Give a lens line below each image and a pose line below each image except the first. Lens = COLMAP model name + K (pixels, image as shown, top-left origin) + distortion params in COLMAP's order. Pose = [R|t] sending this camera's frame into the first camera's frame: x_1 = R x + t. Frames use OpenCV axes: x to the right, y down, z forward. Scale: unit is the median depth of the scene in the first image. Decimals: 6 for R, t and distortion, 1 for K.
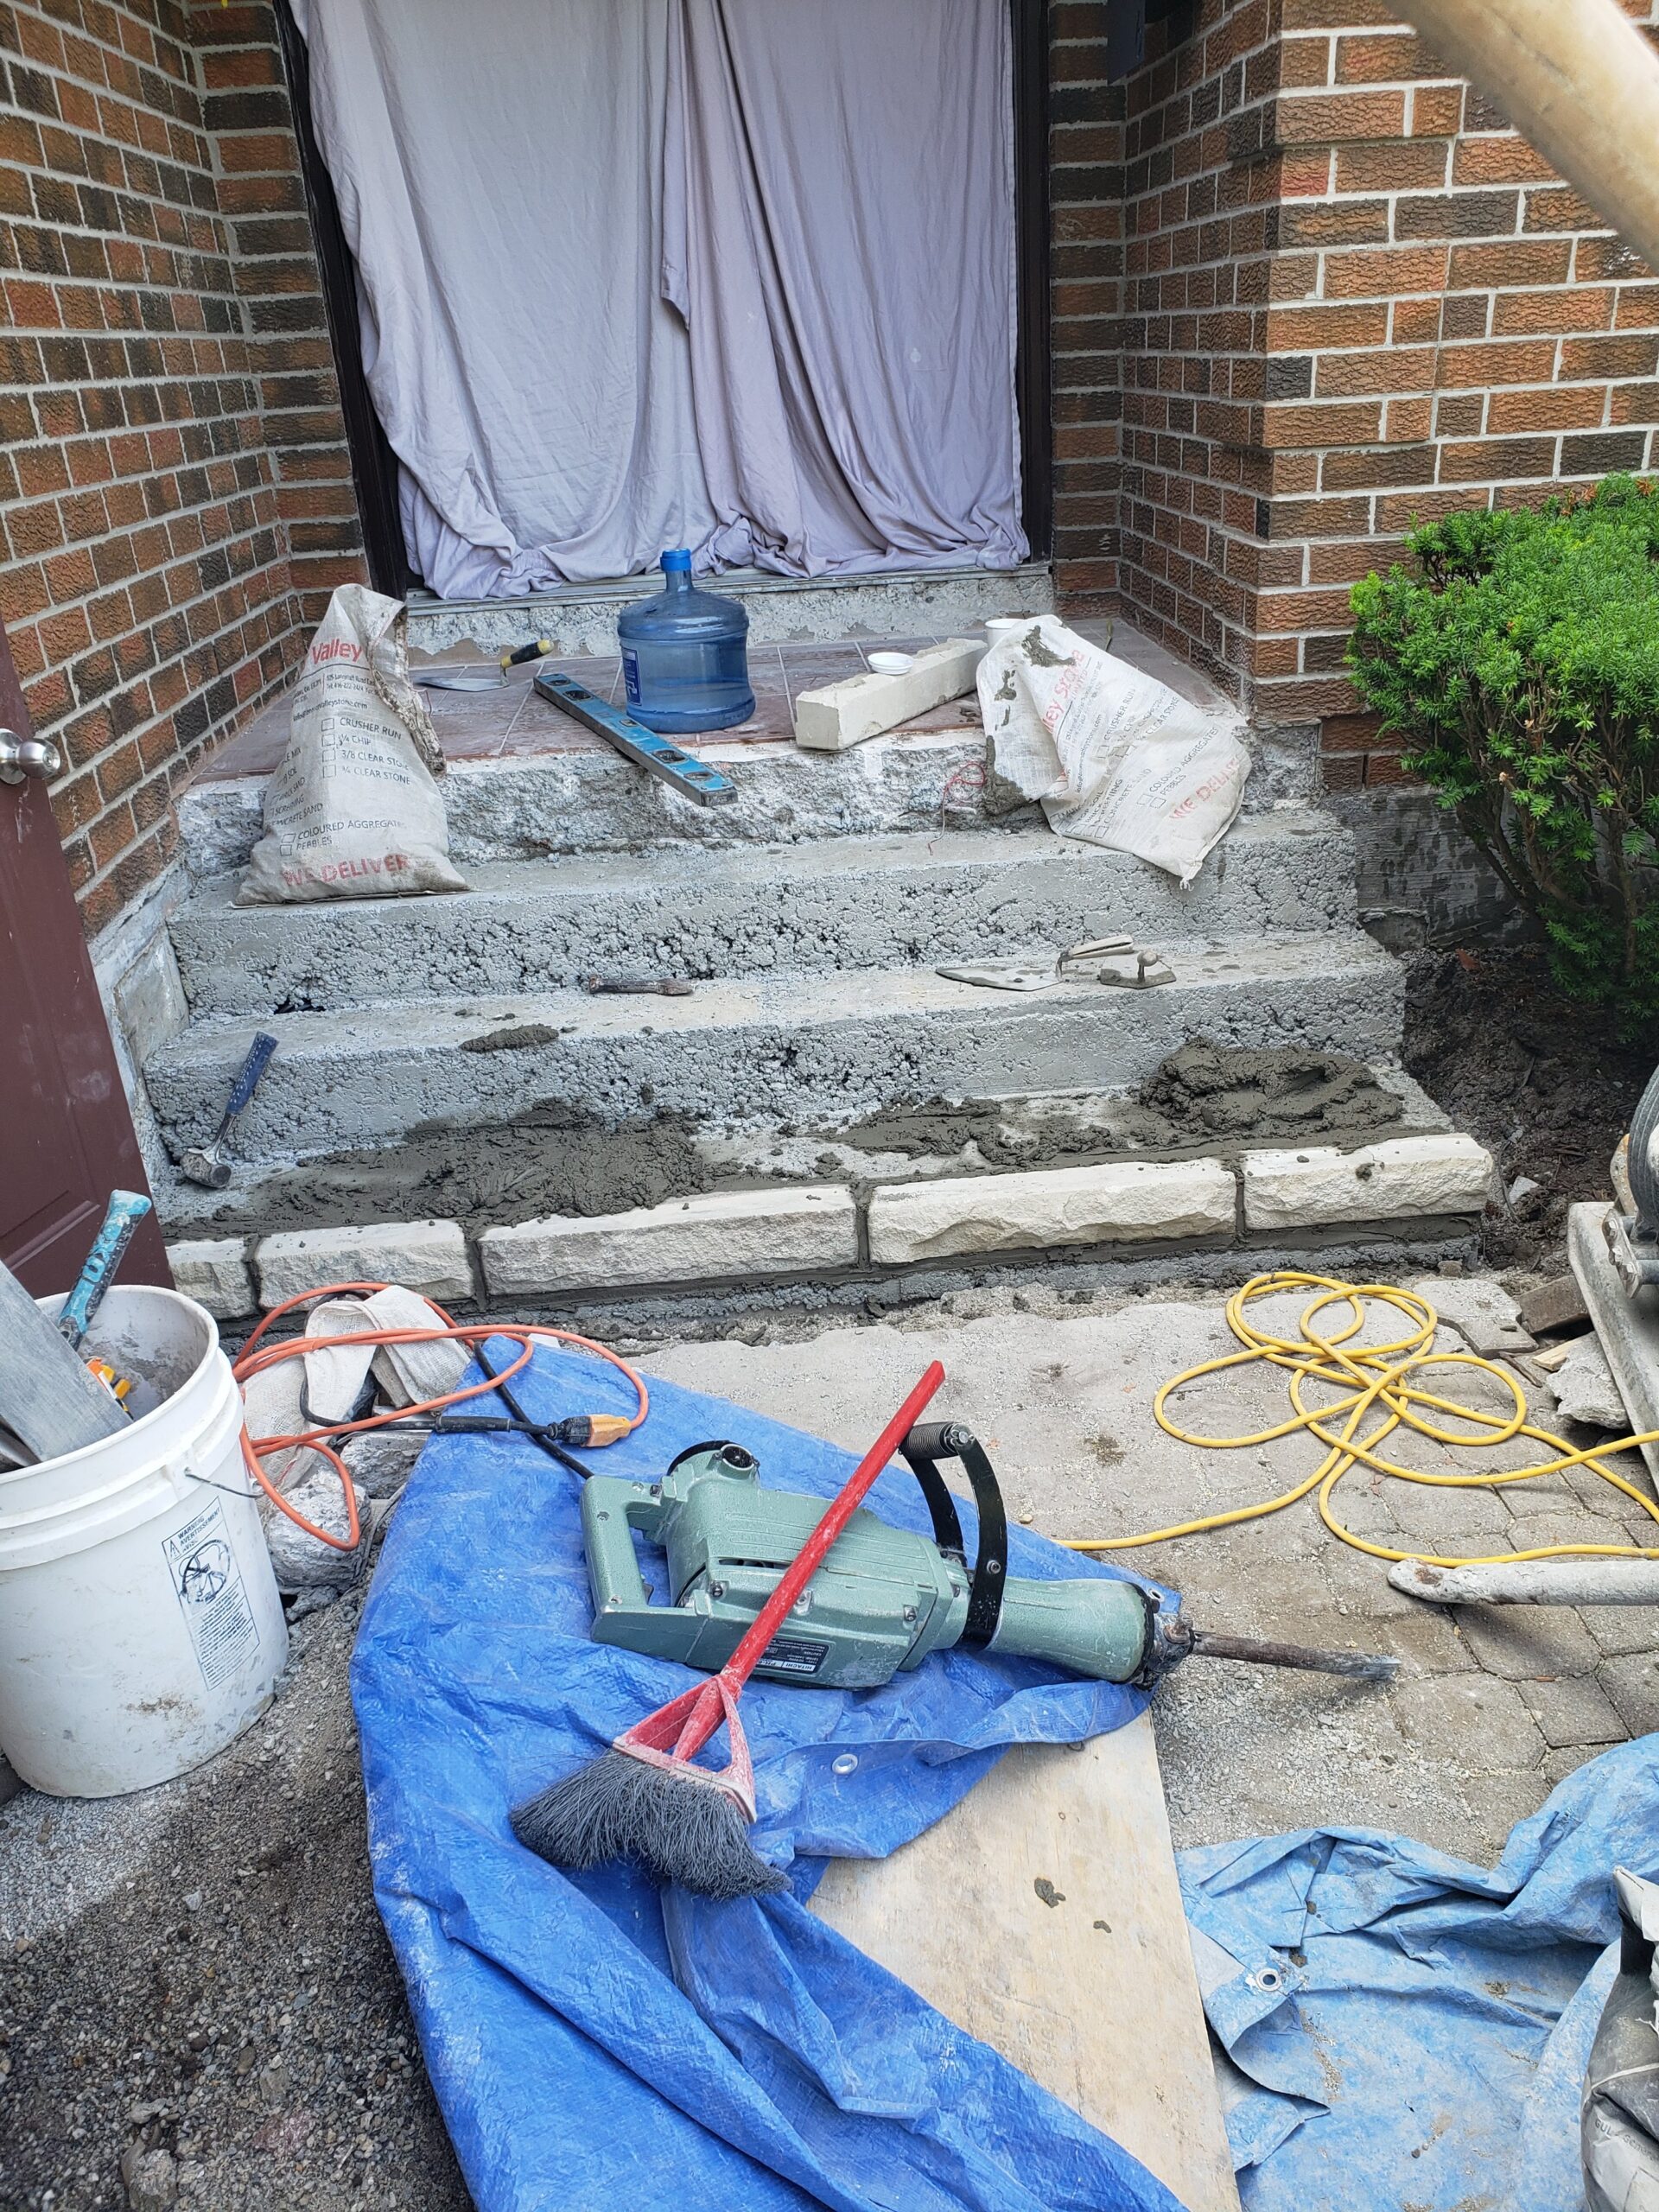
lens RADIAL K [[1723.2, 0, 853.9], [0, 1723.2, 1124.6], [0, 0, 1]] dist [-0.012515, 0.046321]
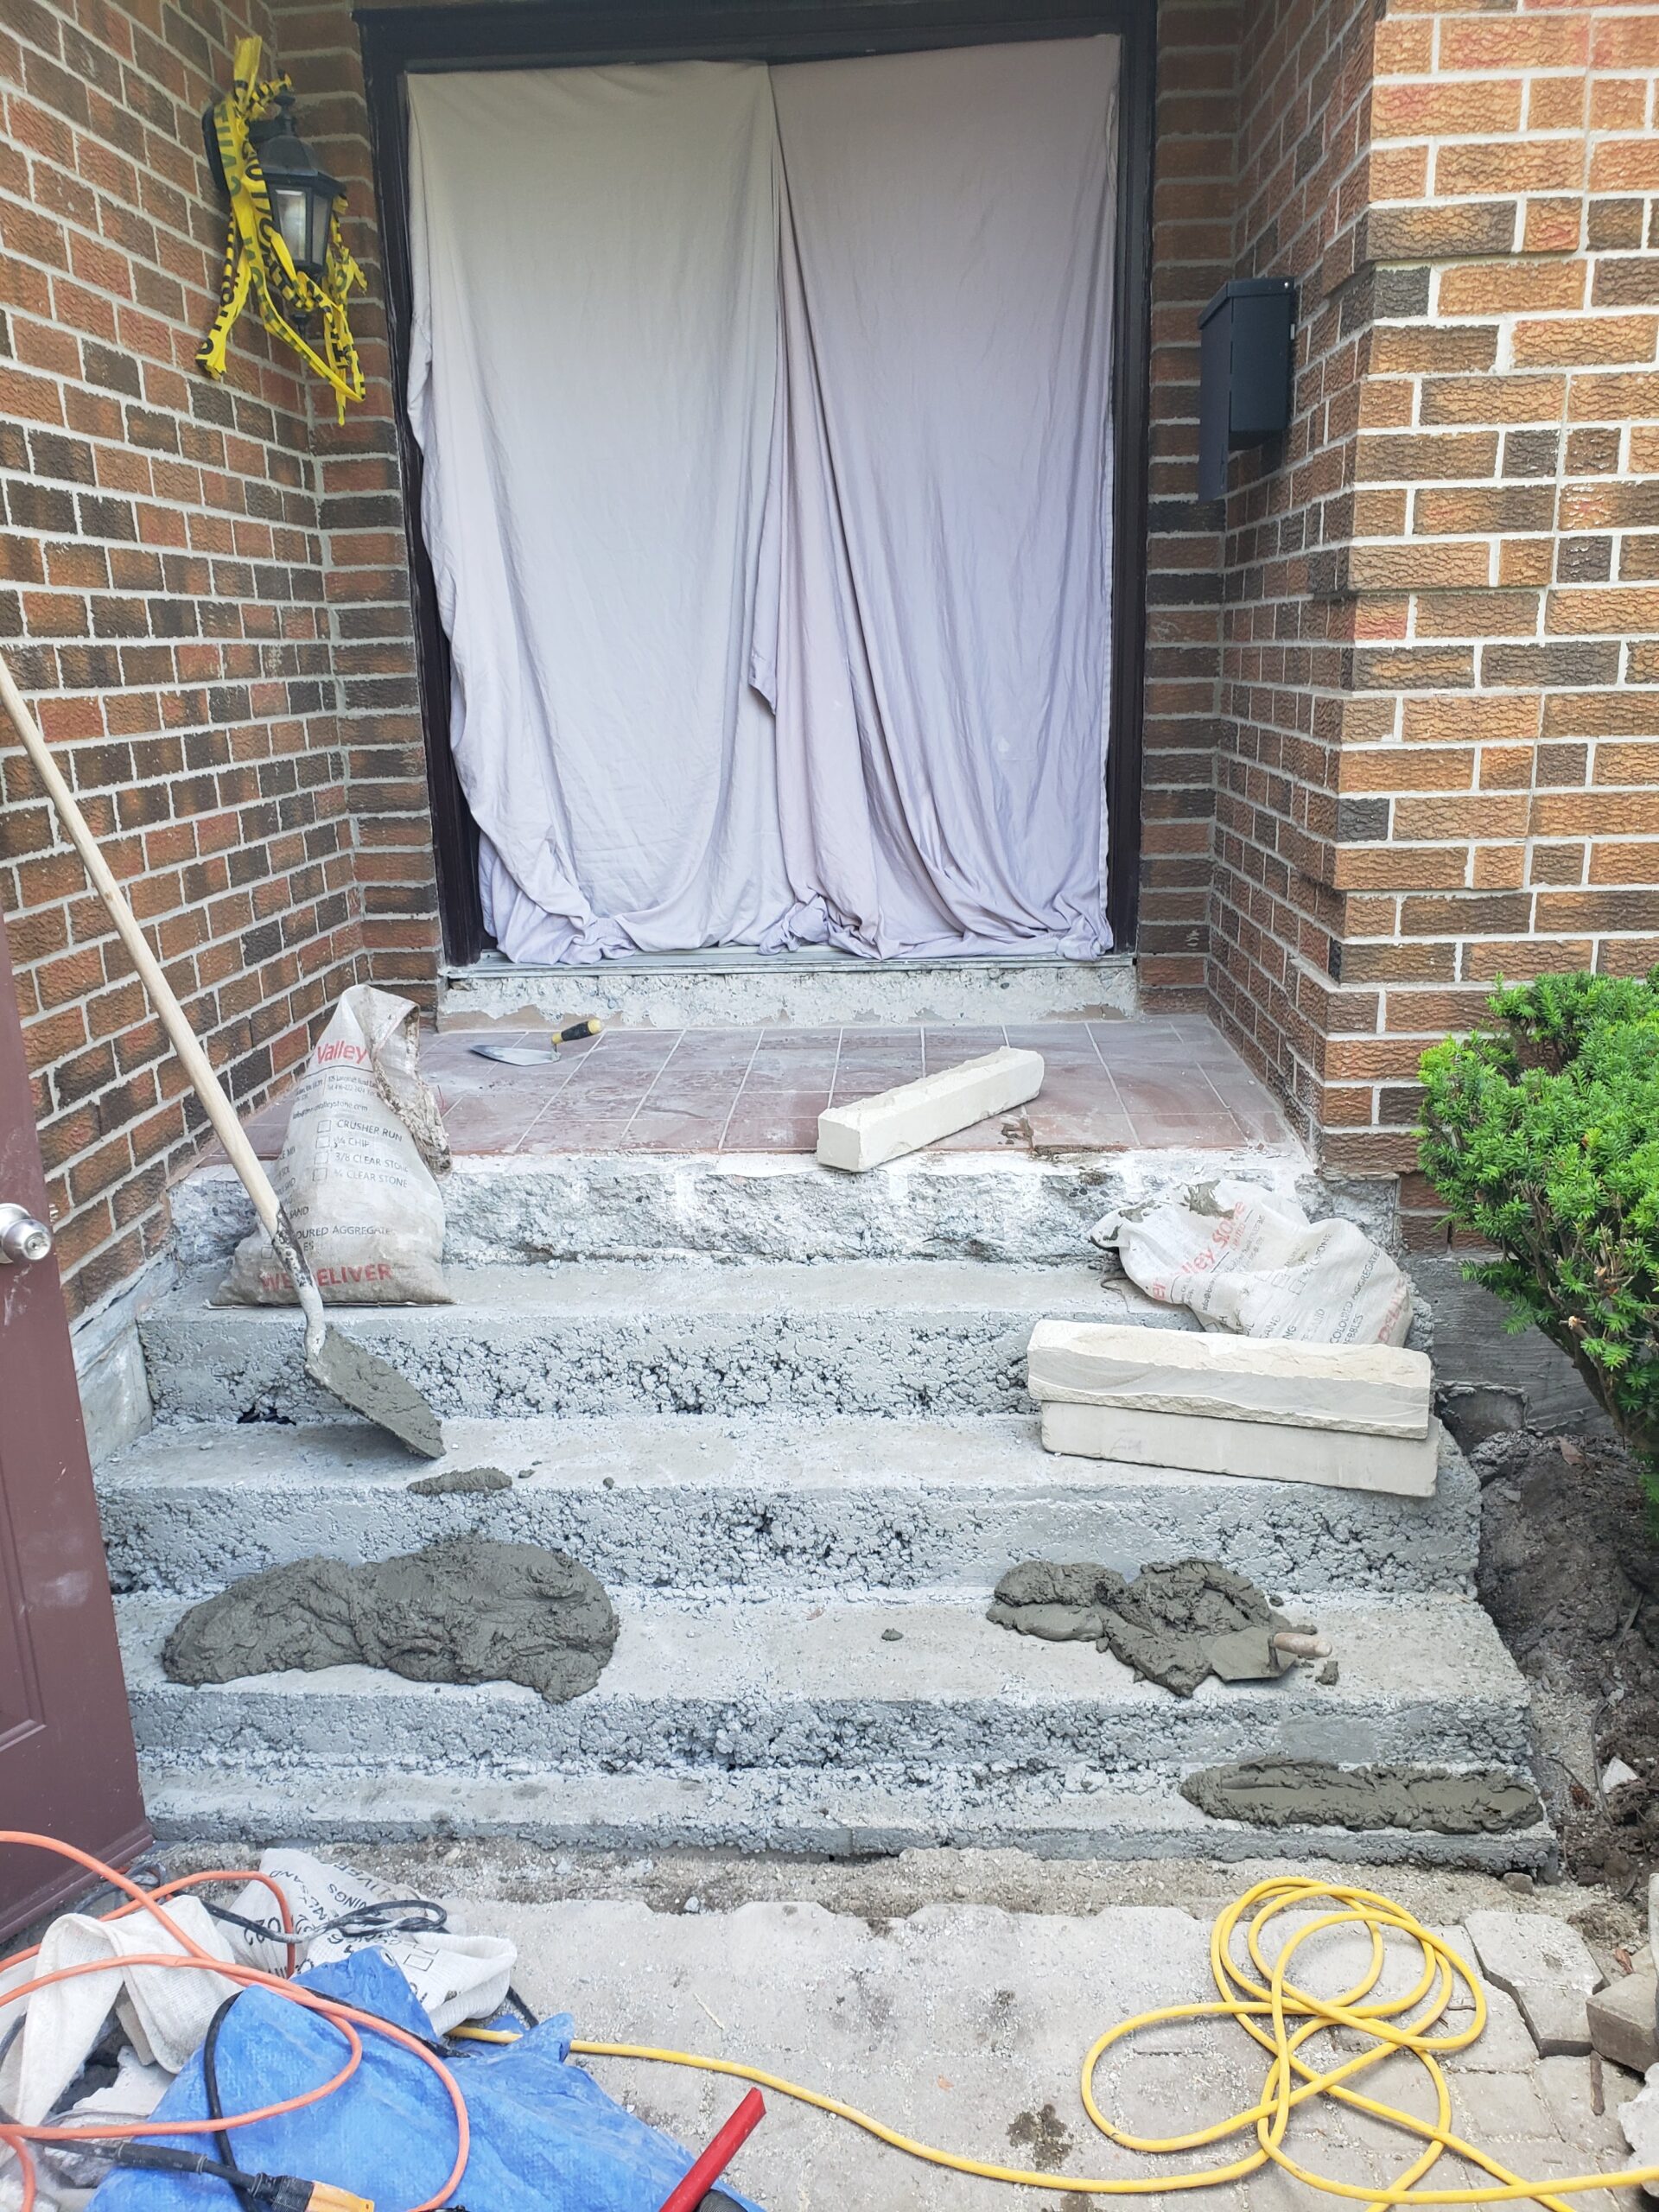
lens RADIAL K [[1723.2, 0, 814.3], [0, 1723.2, 1121.2], [0, 0, 1]] dist [-0.012515, 0.046321]
pose [[0.991225, 0.059331, -0.118121, 0.077112], [-0.076805, 0.985795, -0.149365, -0.110353], [0.107581, 0.157127, 0.981701, 0.085400]]
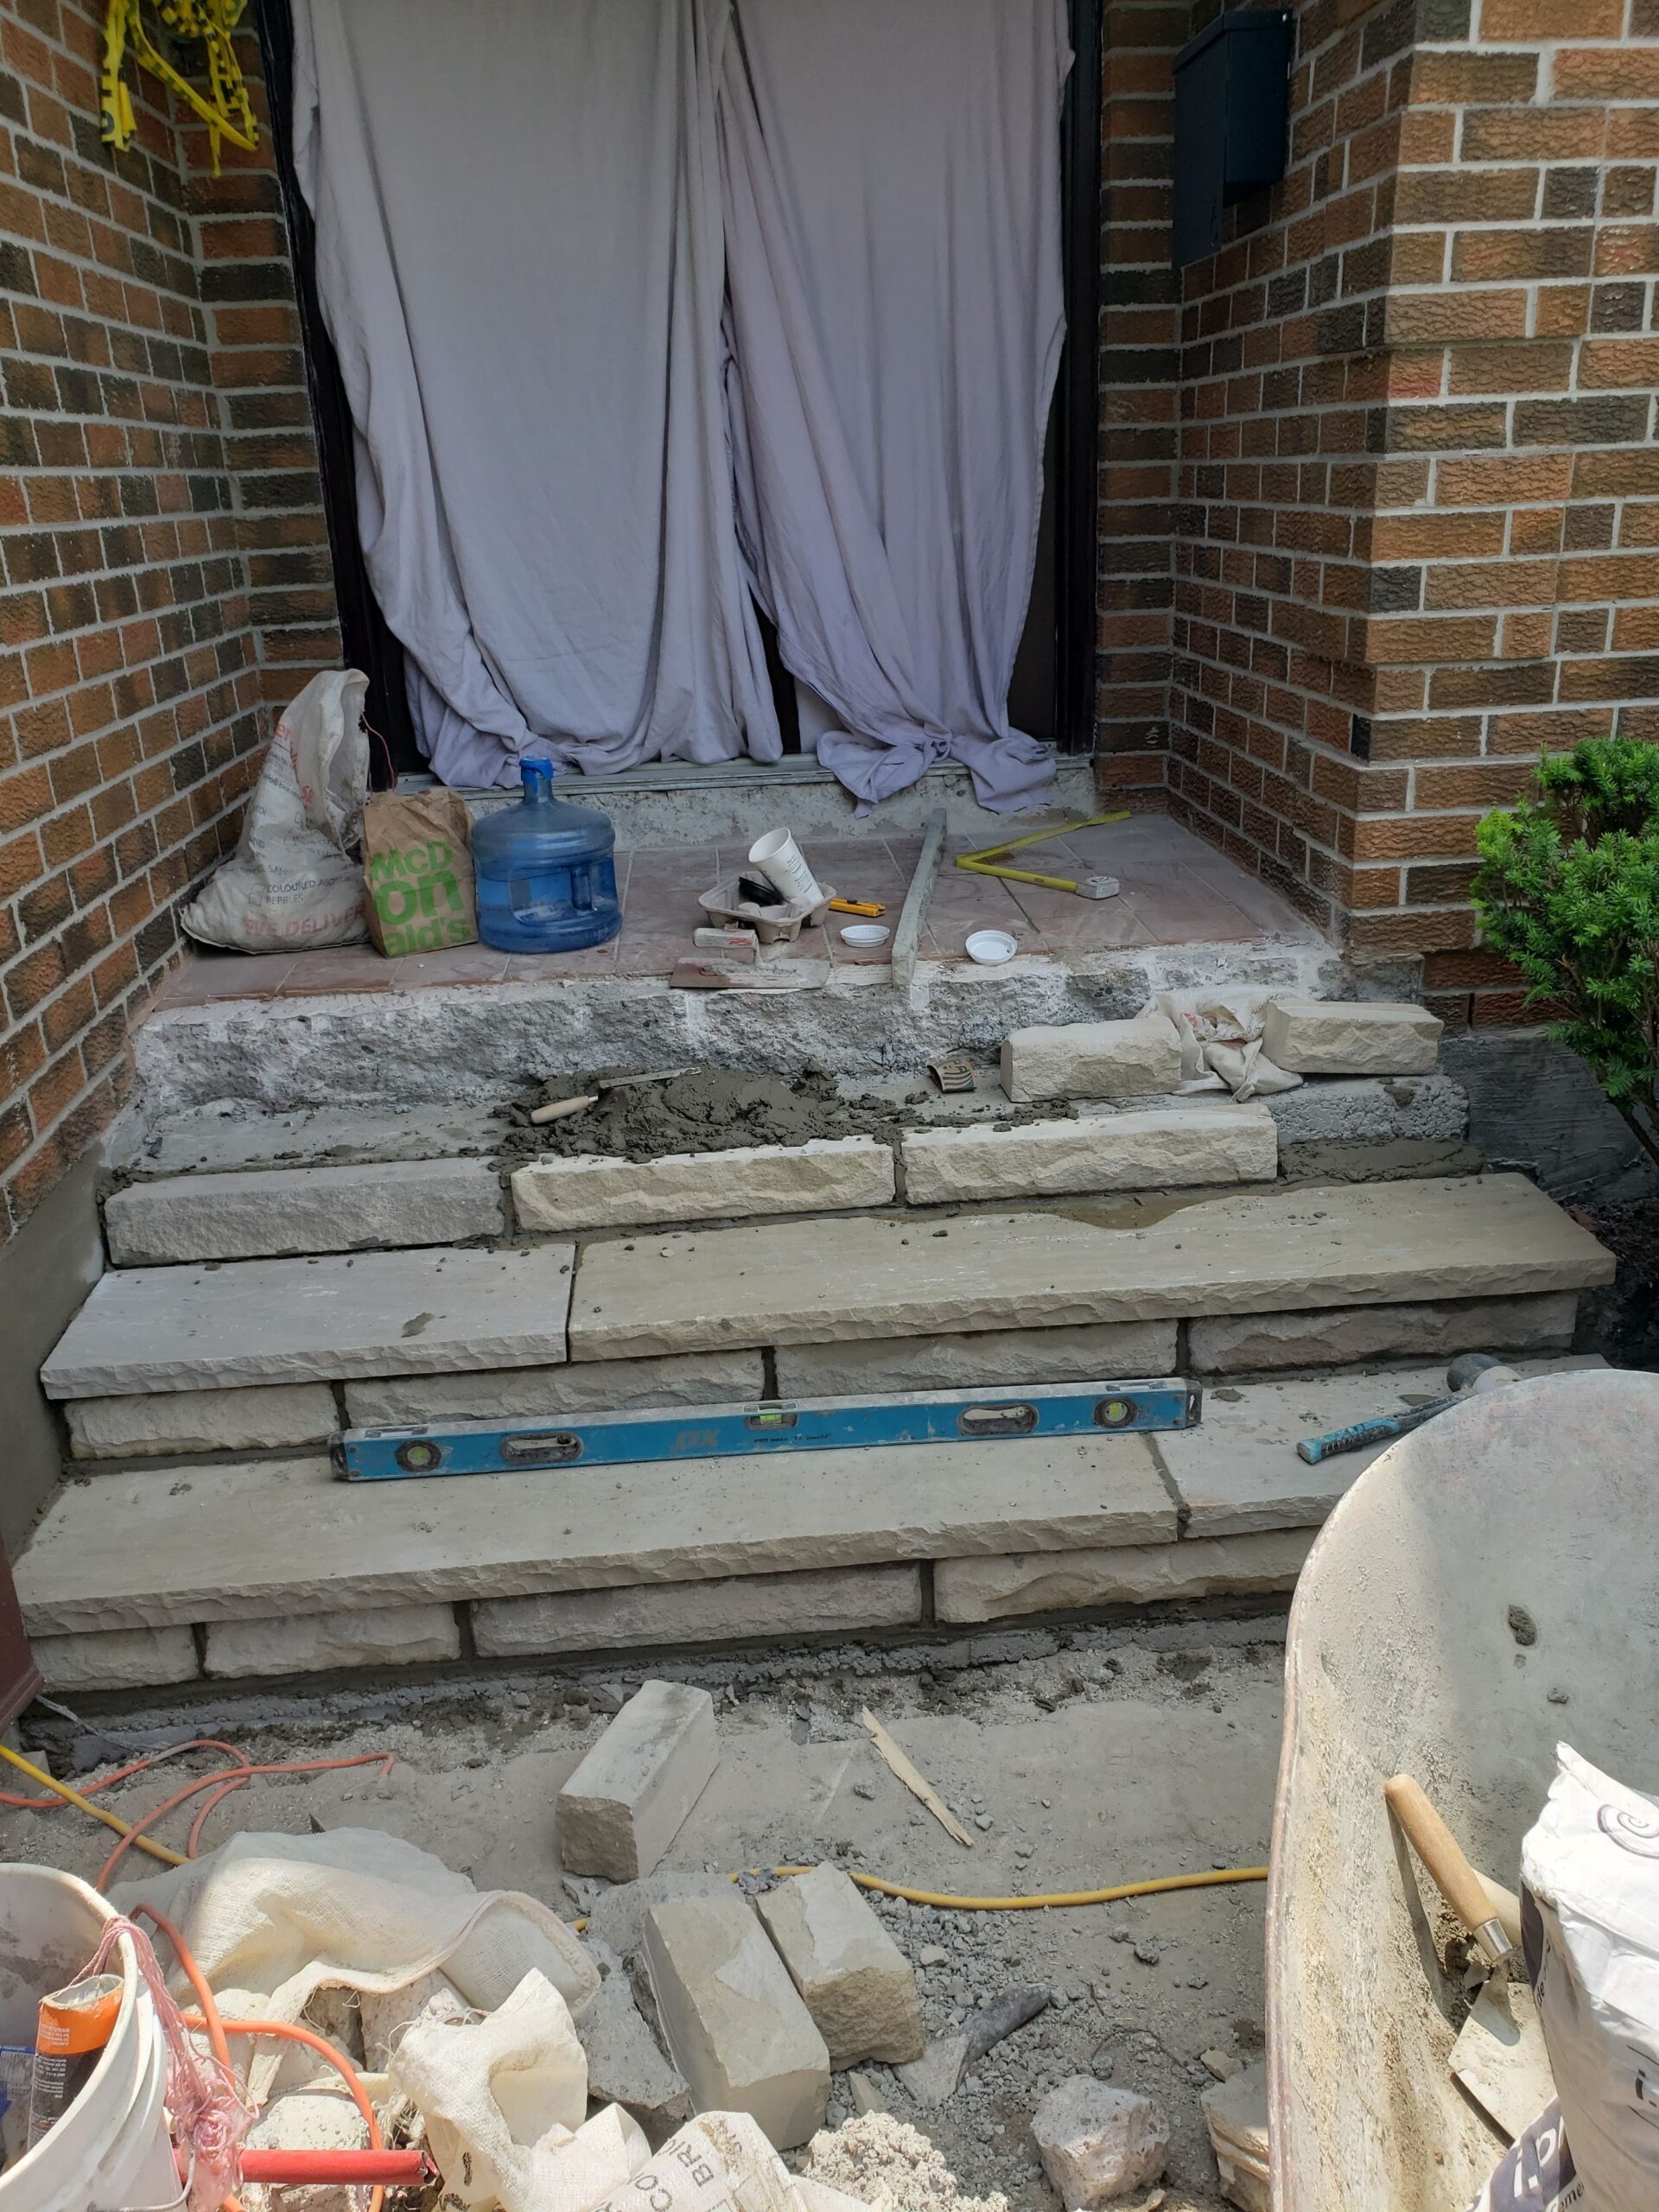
lens RADIAL K [[1723.2, 0, 831.5], [0, 1723.2, 1098.7], [0, 0, 1]] dist [-0.012515, 0.046321]
pose [[0.999906, 0.011844, 0.006949, -0.043283], [-0.011255, 0.996779, -0.079400, -0.090958], [-0.007867, 0.079314, 0.996819, 0.123735]]
